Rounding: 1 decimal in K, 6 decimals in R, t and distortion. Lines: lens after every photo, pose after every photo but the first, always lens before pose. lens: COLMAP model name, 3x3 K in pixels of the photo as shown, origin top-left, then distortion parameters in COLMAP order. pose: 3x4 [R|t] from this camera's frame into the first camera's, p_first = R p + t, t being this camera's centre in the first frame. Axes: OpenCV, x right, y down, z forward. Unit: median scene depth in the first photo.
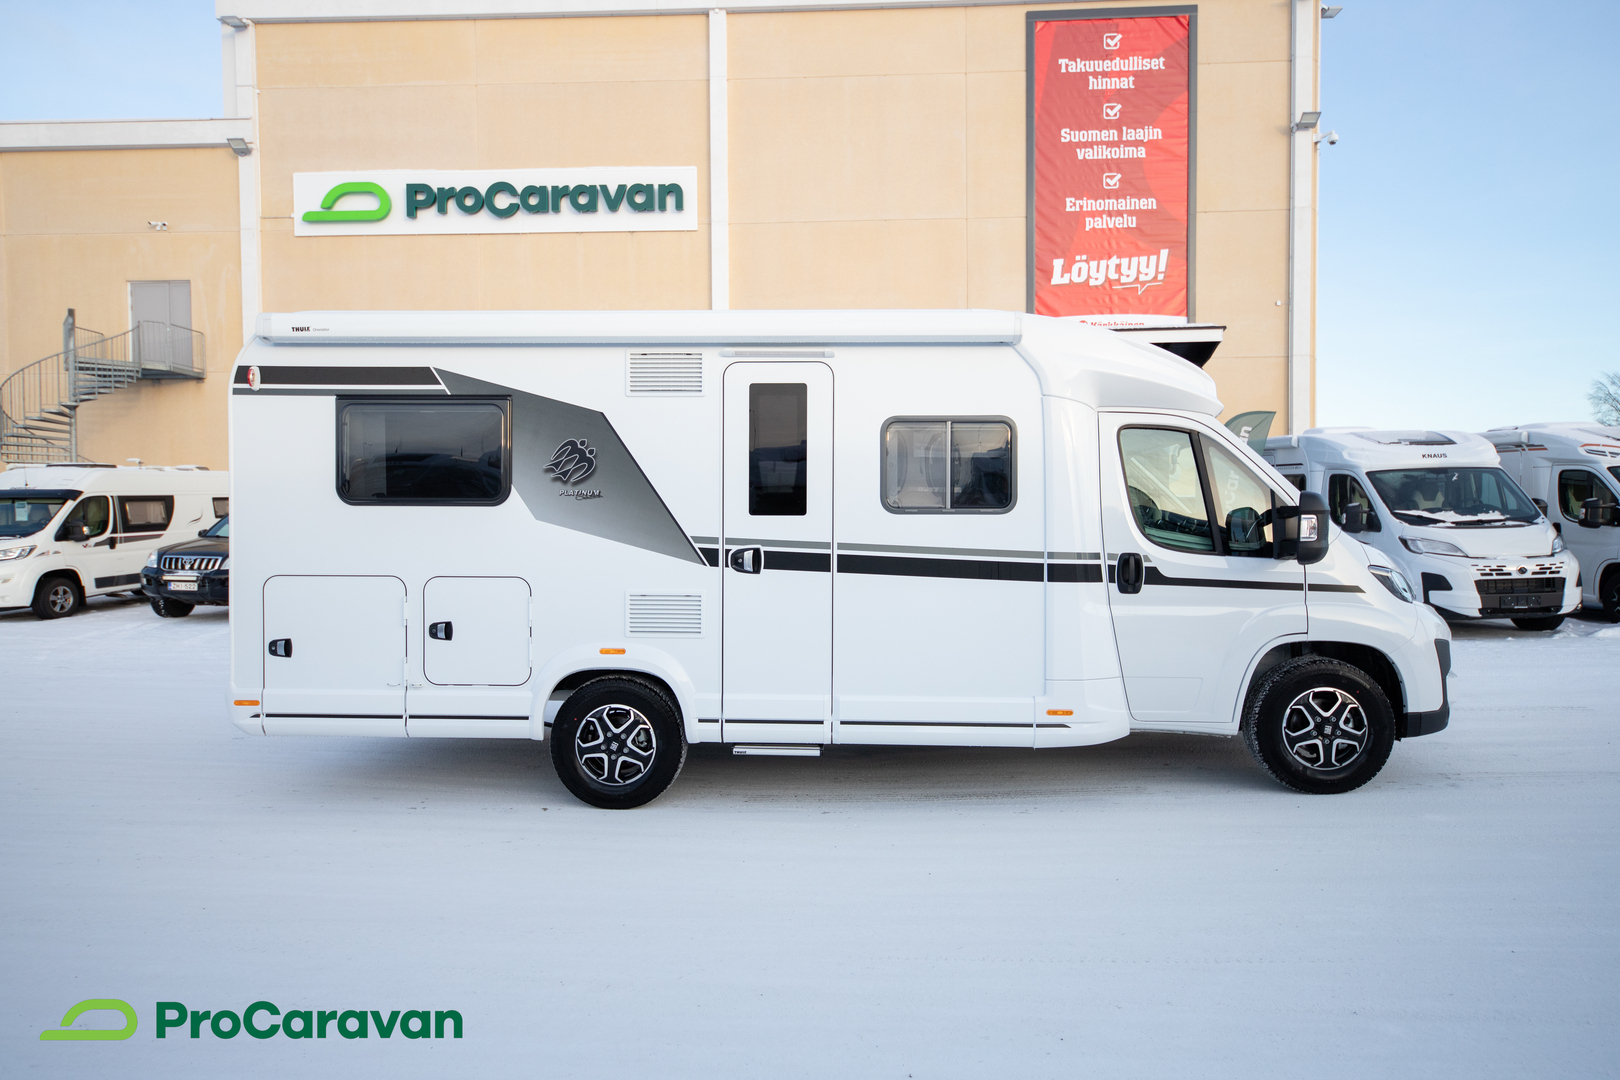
lens RADIAL K [[904.1, 0, 809.2], [0, 904.1, 541.9], [0, 0, 1]] dist [0.015060, -0.000362]
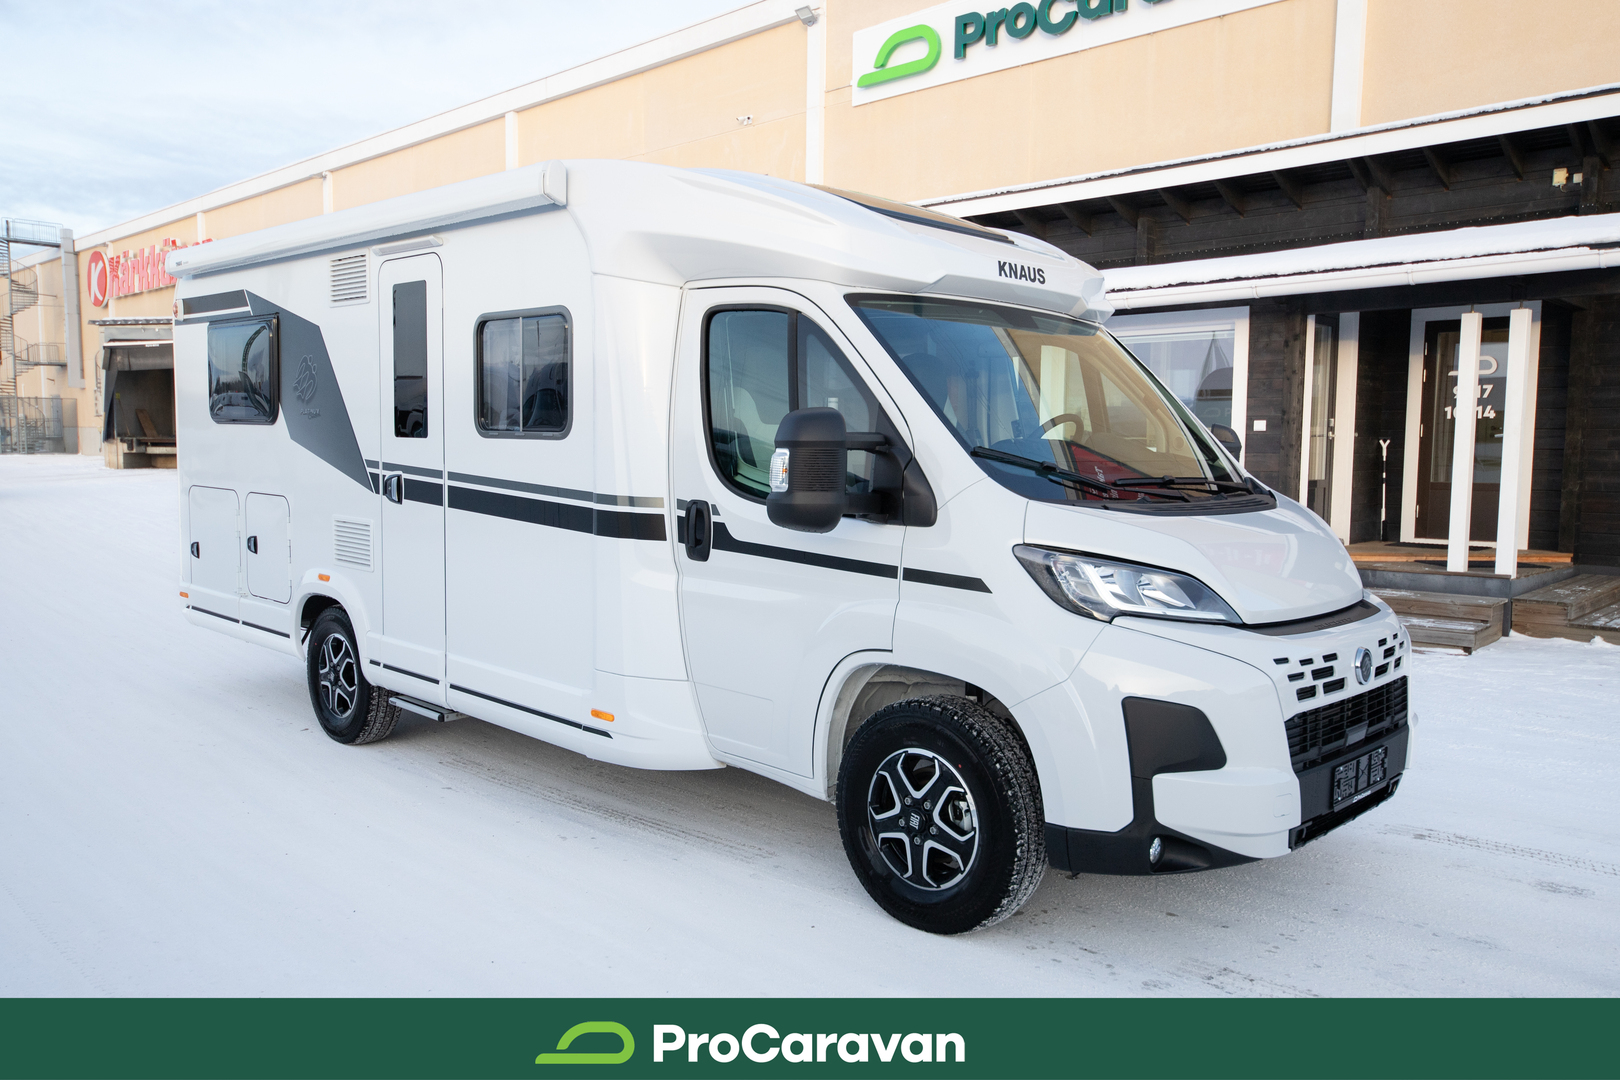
lens RADIAL K [[1214.4, 0, 809.3], [0, 1214.4, 536.6], [0, 0, 1]] dist [0.022120, 0.001184]
pose [[0.745518, 0.066241, -0.663186, 1.014286], [-0.024143, 0.997080, 0.072451, -0.028181], [0.666048, -0.038002, 0.744940, 0.382452]]
